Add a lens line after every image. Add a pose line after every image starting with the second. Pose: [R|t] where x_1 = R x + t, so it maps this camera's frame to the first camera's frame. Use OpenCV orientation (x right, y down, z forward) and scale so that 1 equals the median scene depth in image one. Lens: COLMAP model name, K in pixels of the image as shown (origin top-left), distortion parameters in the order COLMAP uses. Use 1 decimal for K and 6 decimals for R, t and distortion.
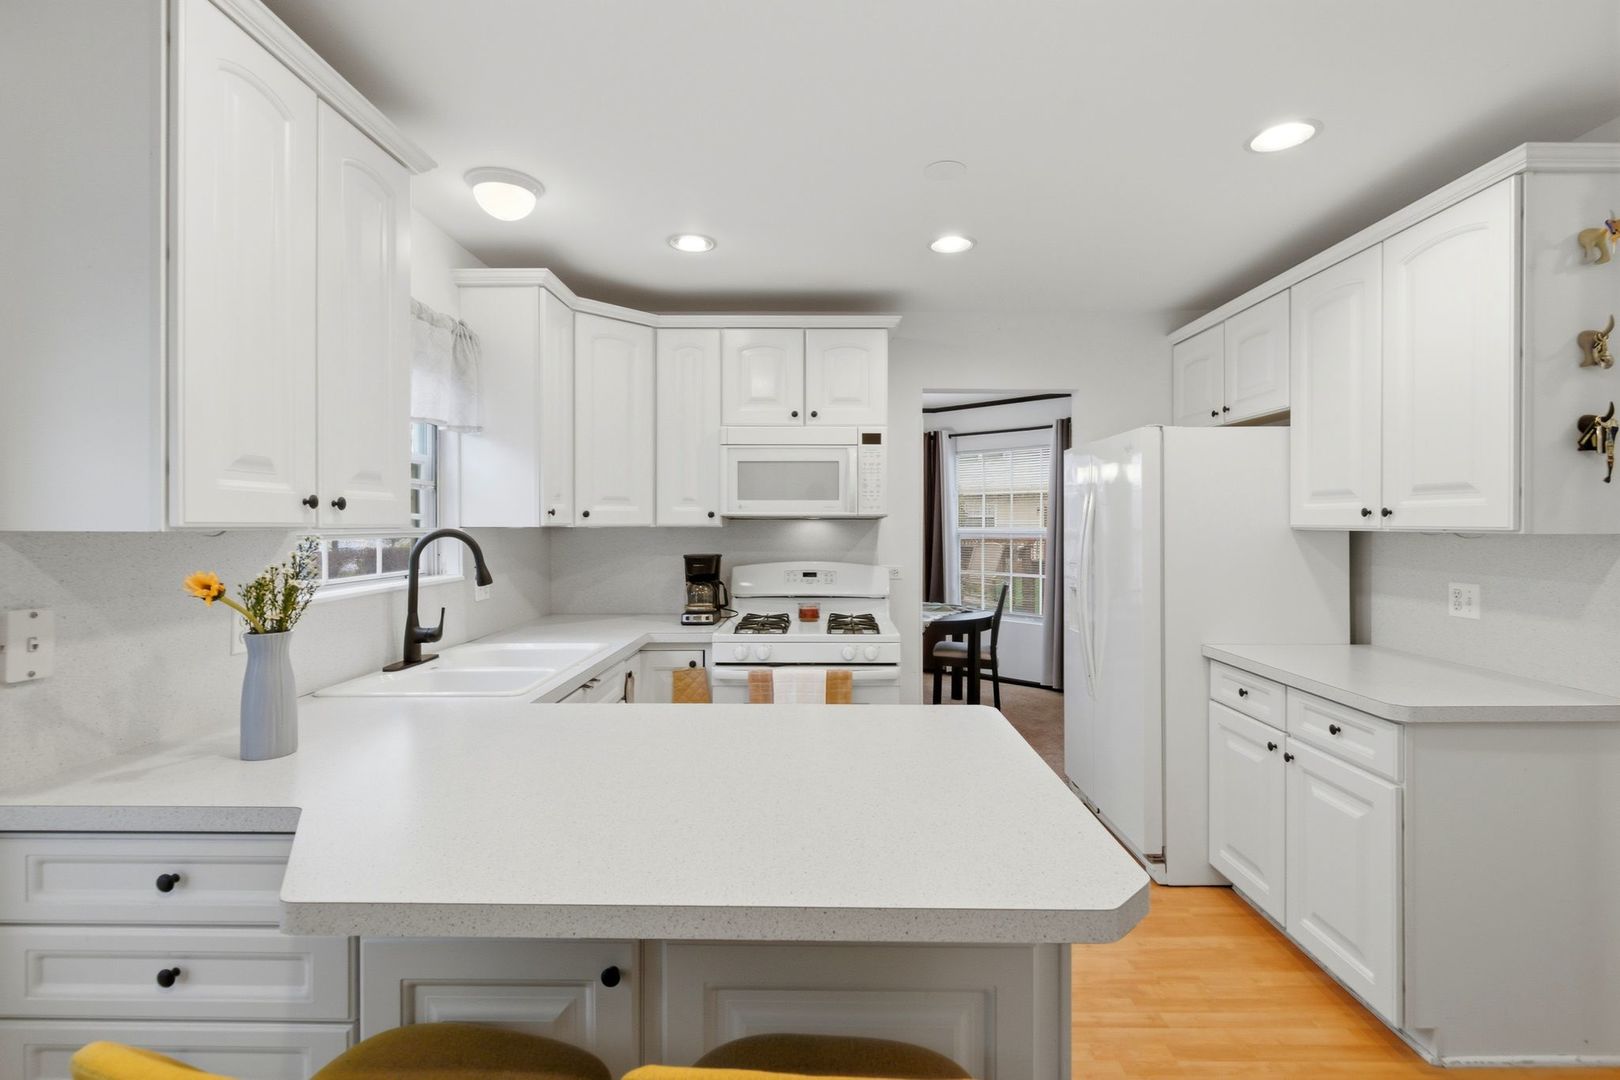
lens RADIAL K [[738.1, 0, 820.1], [0, 738.1, 527.1], [0, 0, 1]] dist [-0.004795, 0.001188]
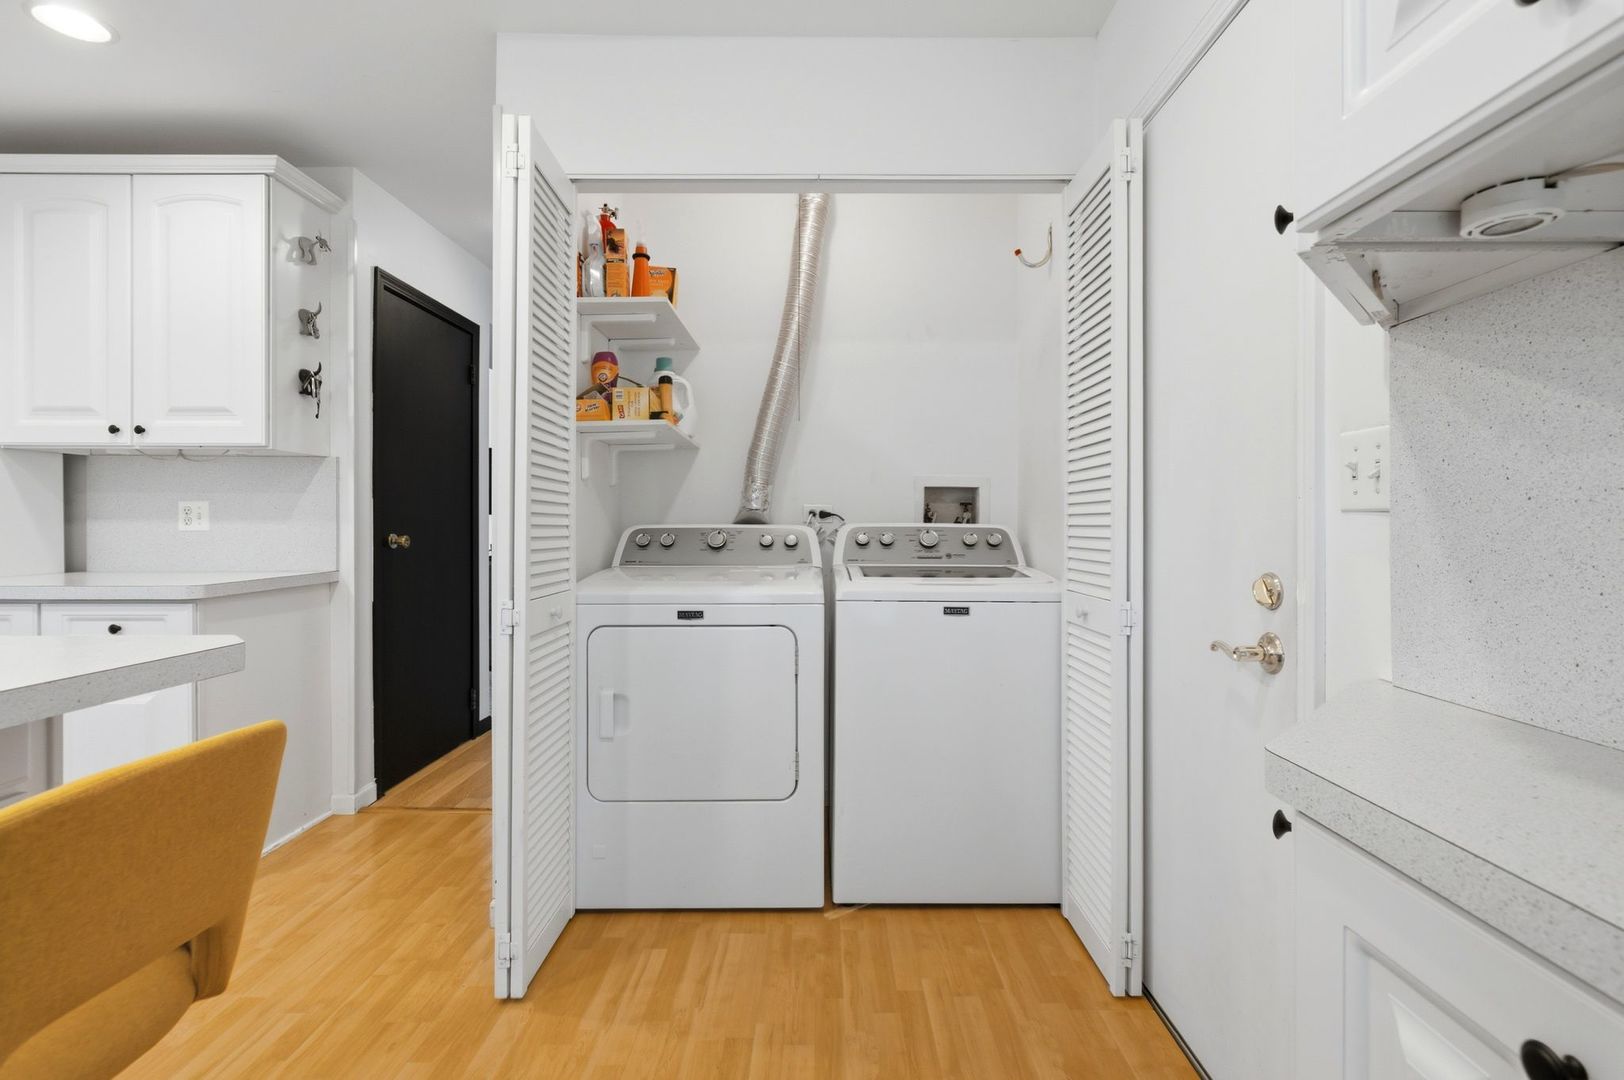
lens RADIAL K [[740.0, 0, 819.4], [0, 740.0, 526.7], [0, 0, 1]] dist [-0.004795, 0.001188]
pose [[-0.002972, -0.004090, 0.999987, -0.253022], [0.004265, 0.999982, 0.004103, 0.099104], [-0.999986, 0.004277, -0.002954, 0.010966]]
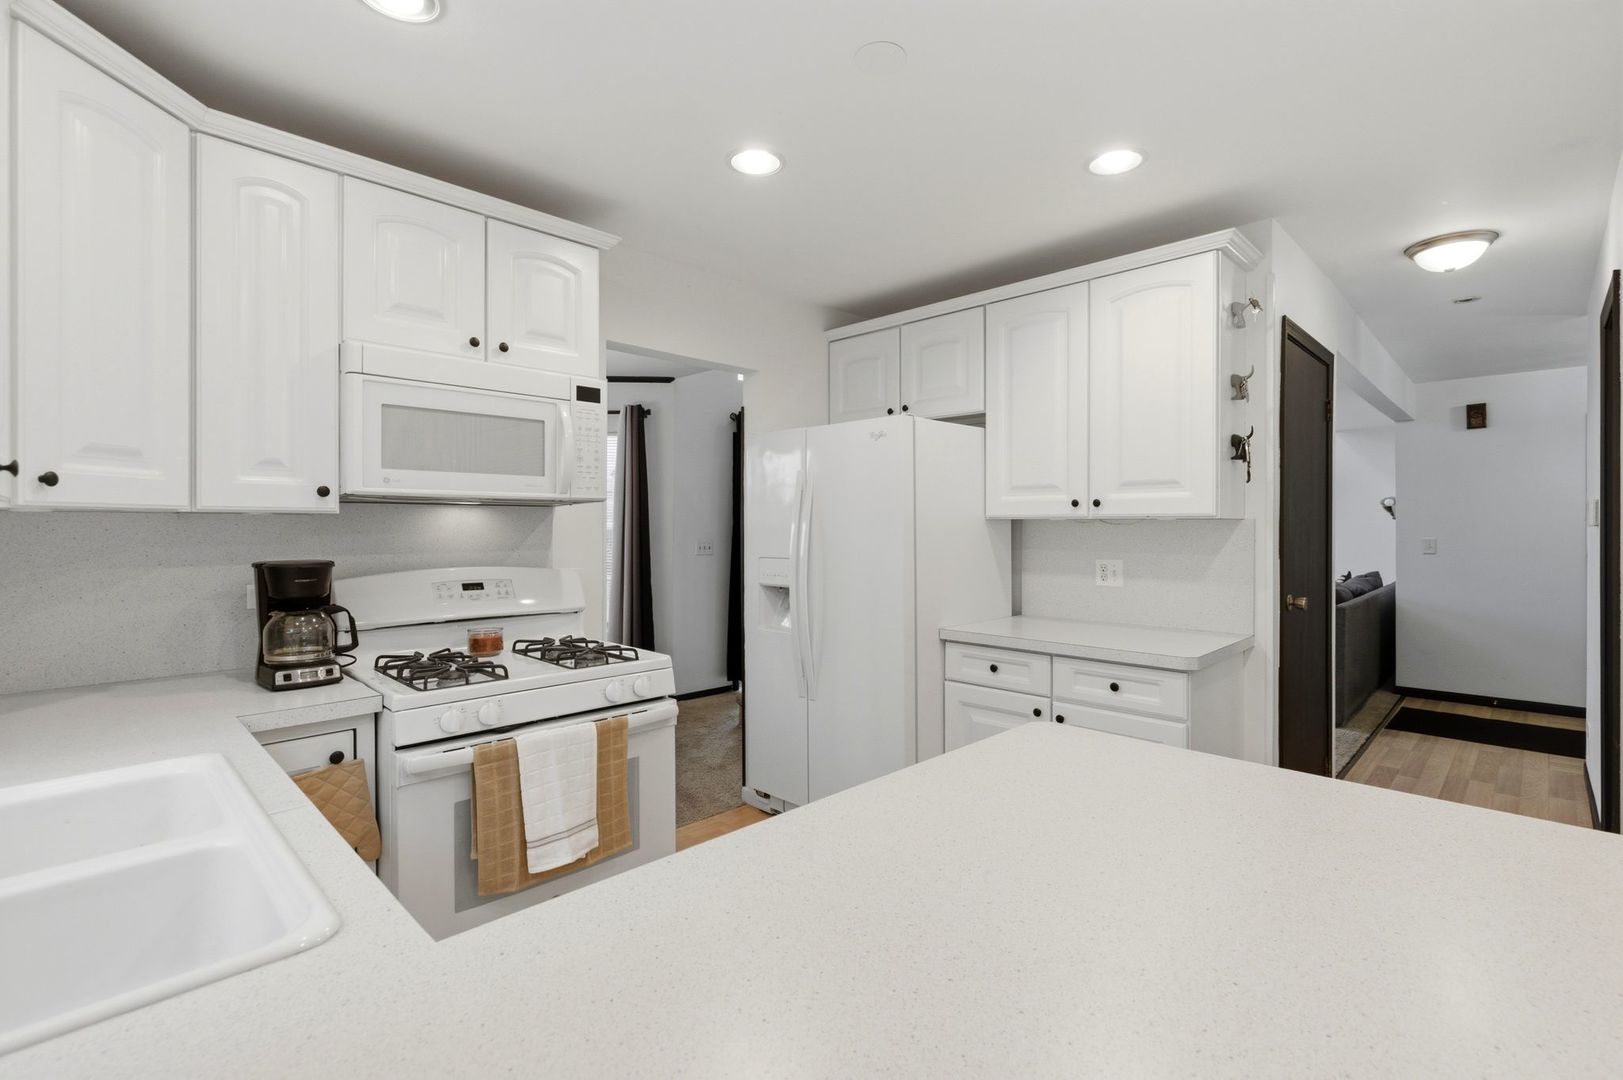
lens RADIAL K [[739.5, 0, 827.6], [0, 739.5, 526.7], [0, 0, 1]] dist [-0.004795, 0.001188]
pose [[0.697076, -0.001738, 0.716996, -0.343845], [0.004024, 0.999991, -0.001489, 0.015758], [-0.716986, 0.003923, 0.697076, 0.382581]]
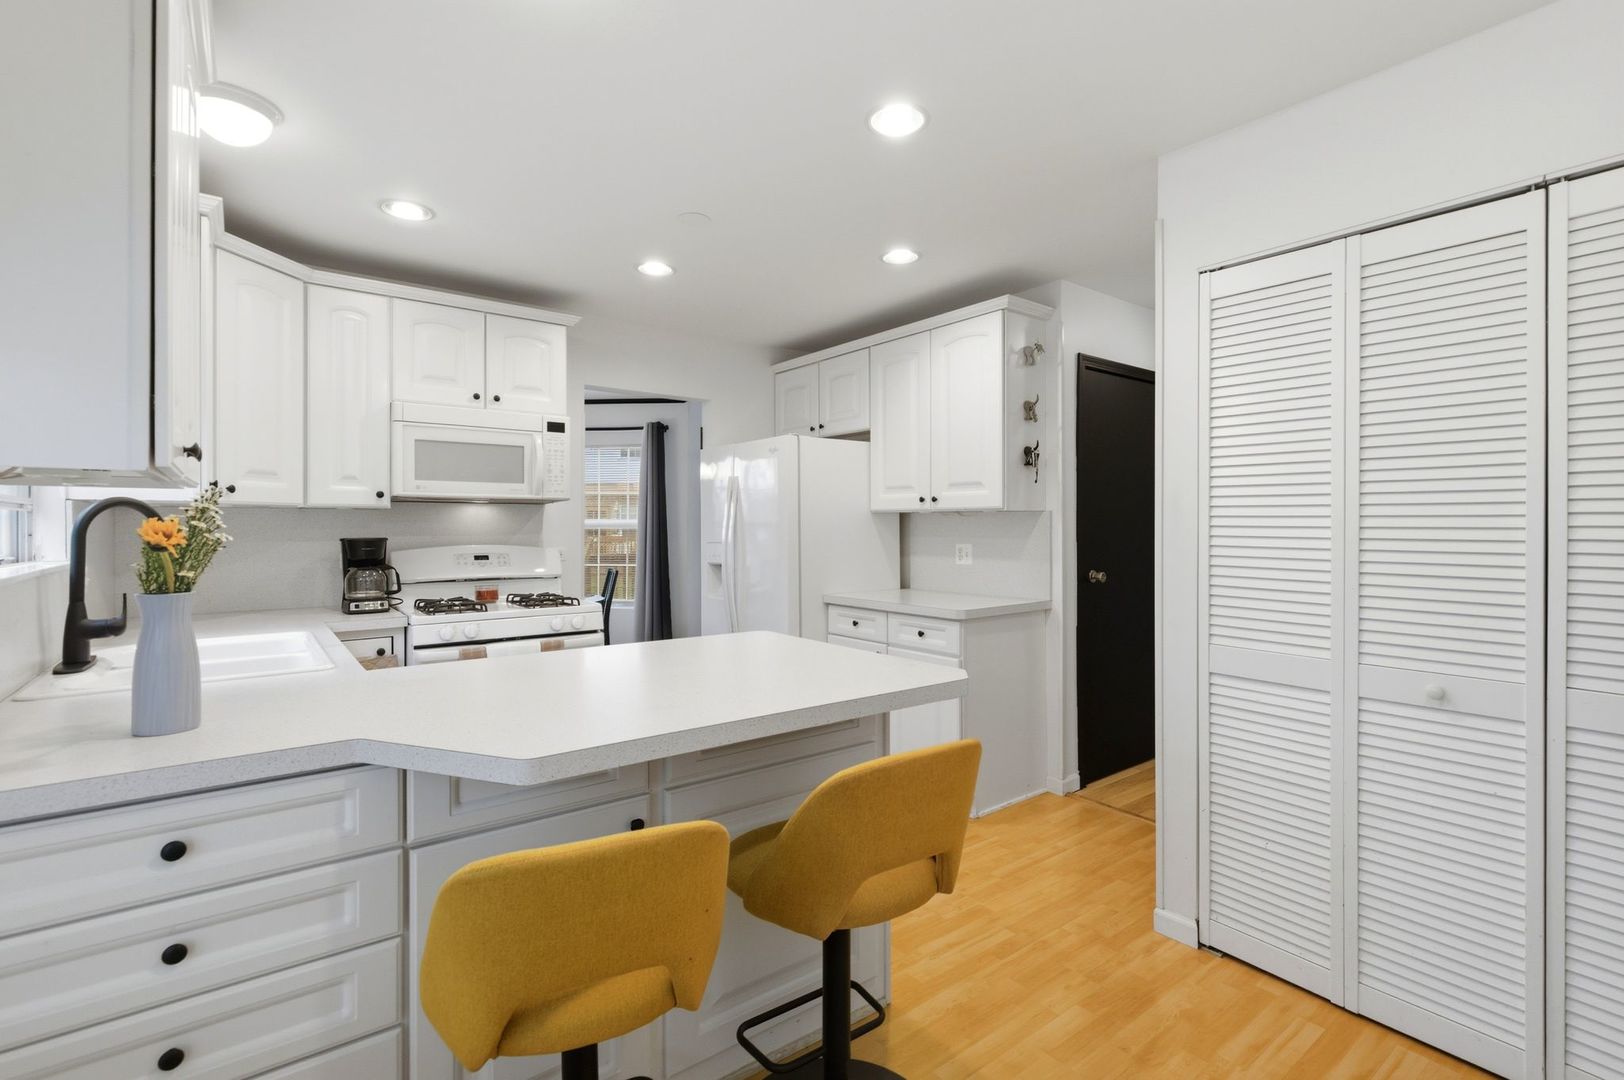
lens RADIAL K [[740.0, 0, 825.4], [0, 740.0, 525.3], [0, 0, 1]] dist [-0.004795, 0.001188]
pose [[0.785439, -0.001386, 0.618938, -0.341064], [0.004833, 0.999981, -0.003894, 0.034216], [-0.618921, 0.006050, 0.785430, -0.098326]]
